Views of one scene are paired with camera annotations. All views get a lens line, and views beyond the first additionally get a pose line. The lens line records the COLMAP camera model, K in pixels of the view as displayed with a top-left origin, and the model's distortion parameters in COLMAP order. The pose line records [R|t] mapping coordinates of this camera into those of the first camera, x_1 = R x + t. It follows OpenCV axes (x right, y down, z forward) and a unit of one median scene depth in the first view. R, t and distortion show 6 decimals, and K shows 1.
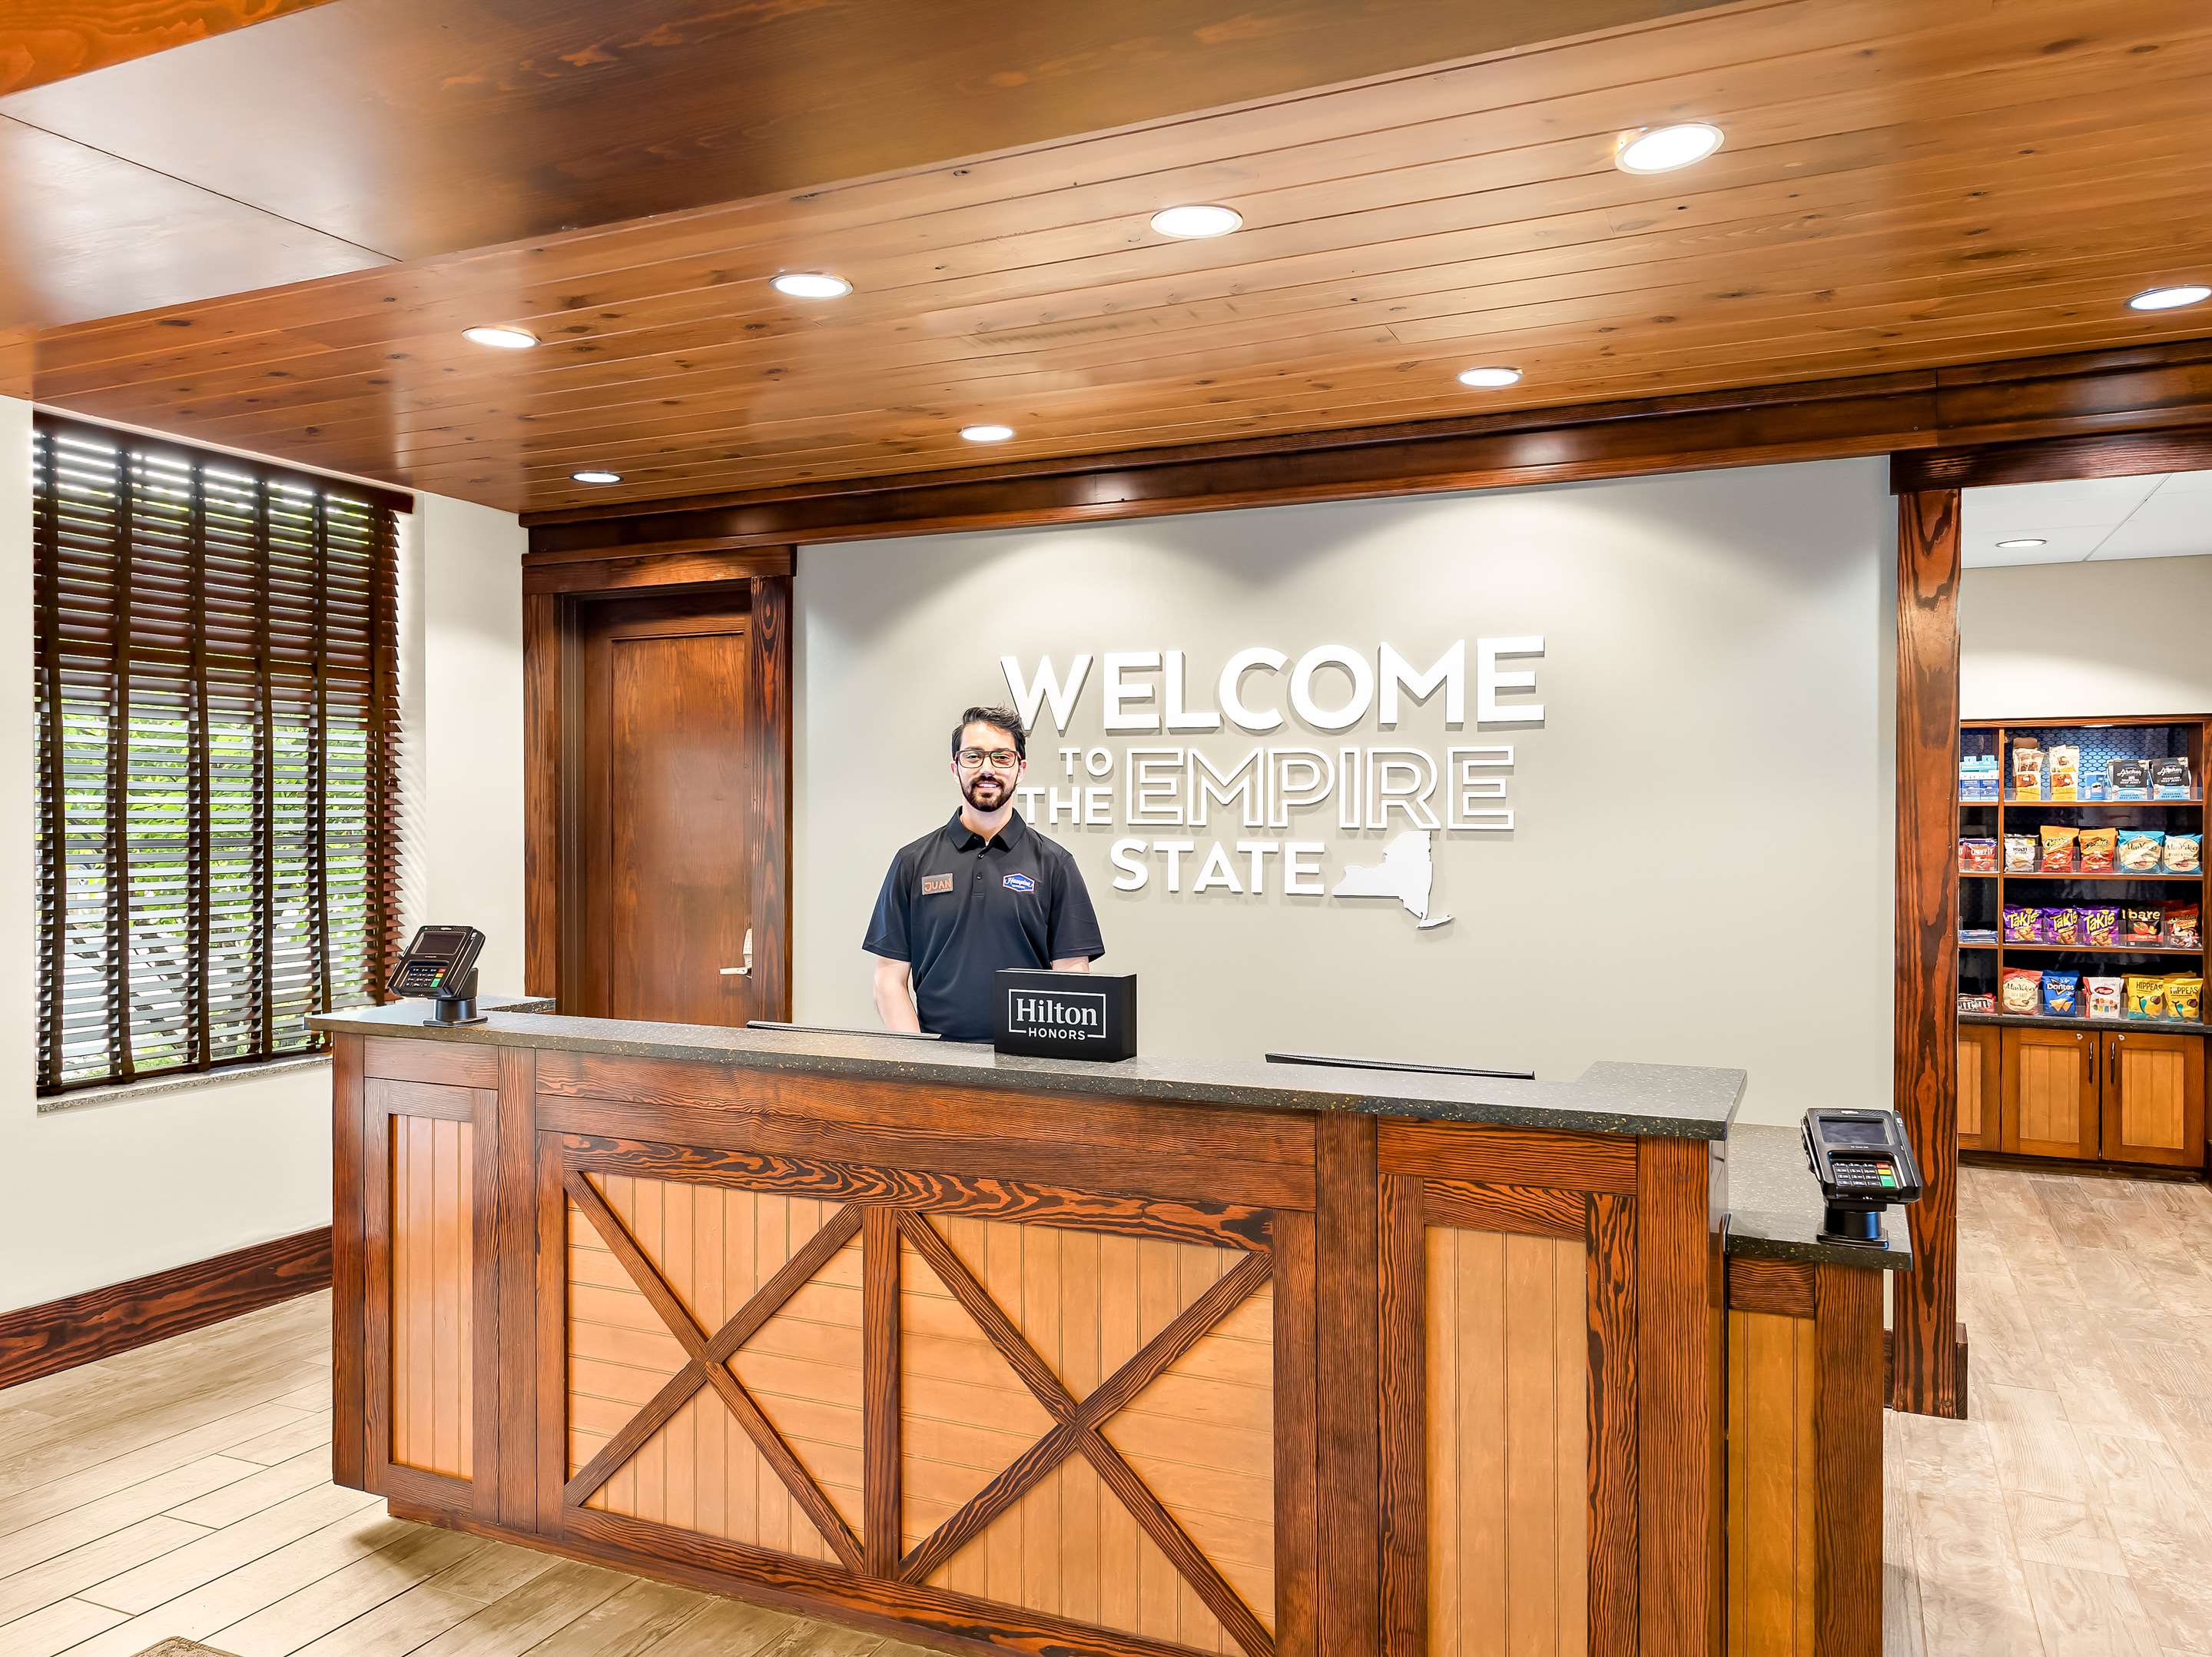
lens RADIAL K [[1637.9, 0, 1109.7], [0, 1637.9, 832.9], [0, 0, 1]] dist [0.007047, 0.006354]
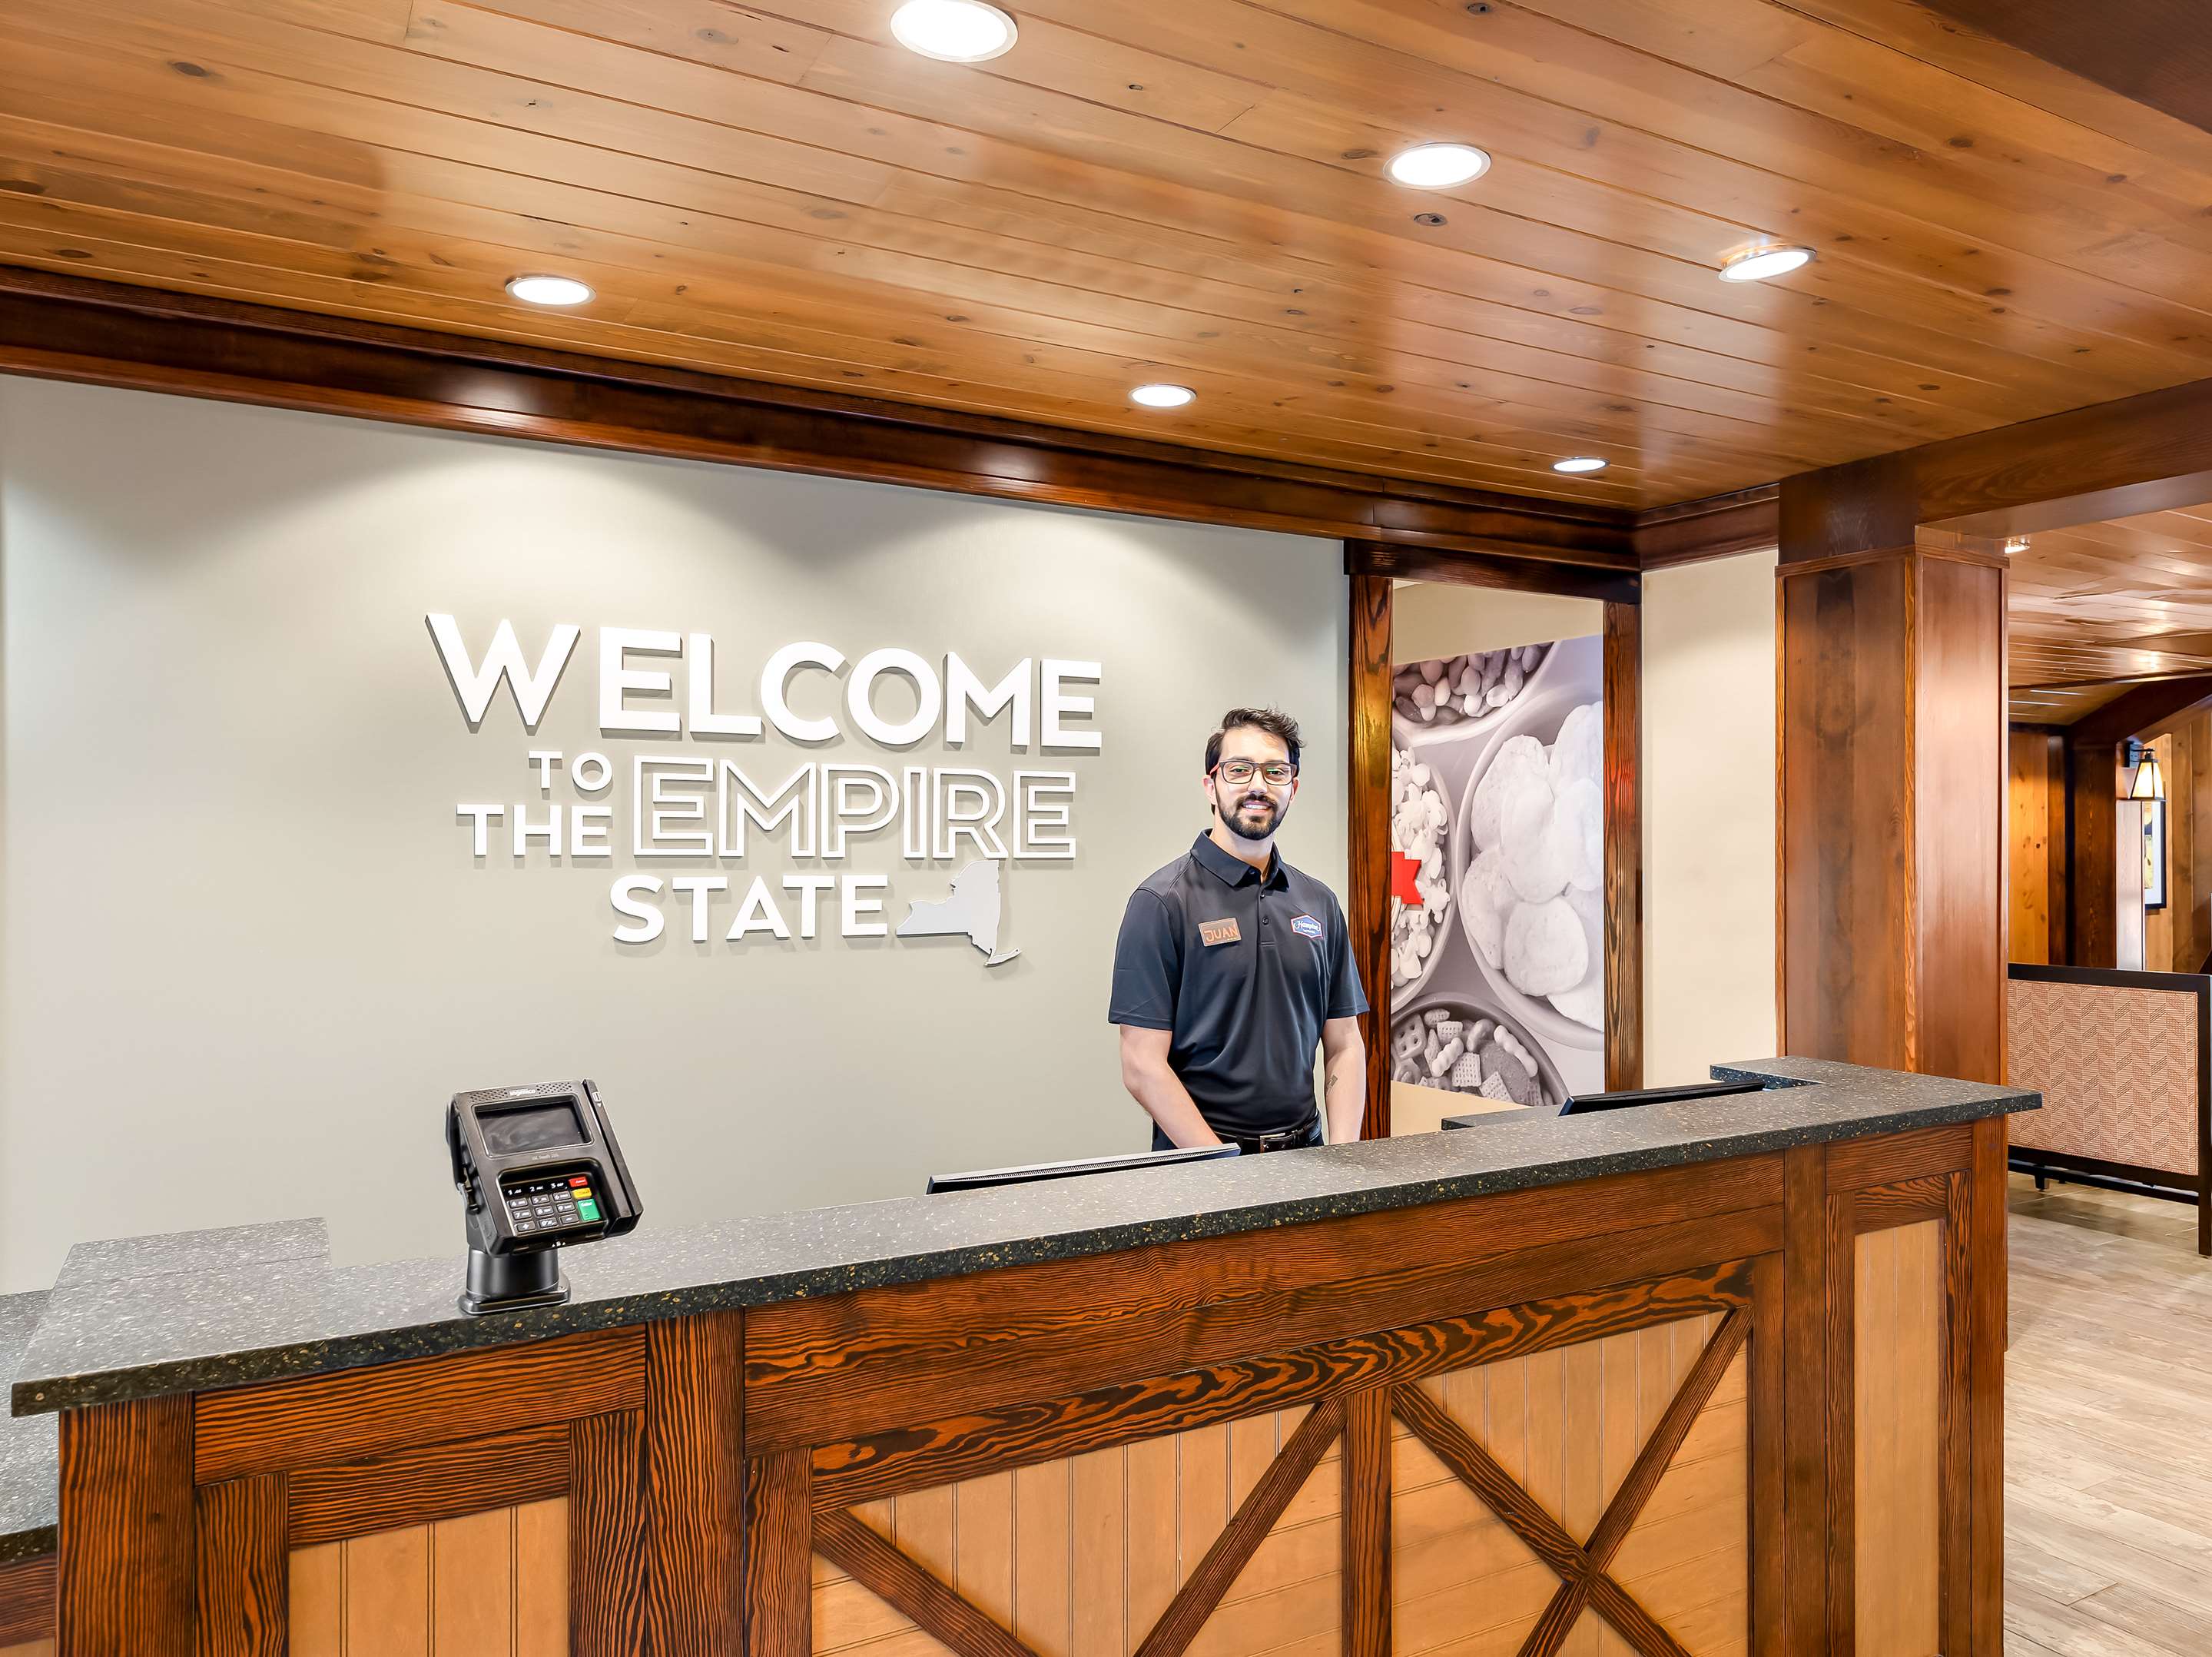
lens RADIAL K [[1543.1, 0, 1100.2], [0, 1543.1, 839.2], [0, 0, 1]] dist [0.018570, -0.004927]
pose [[0.573456, 0.000080, 0.819236, -0.658463], [0.009466, 0.999933, -0.006725, -0.009077], [-0.819181, 0.011612, 0.573417, 0.605287]]
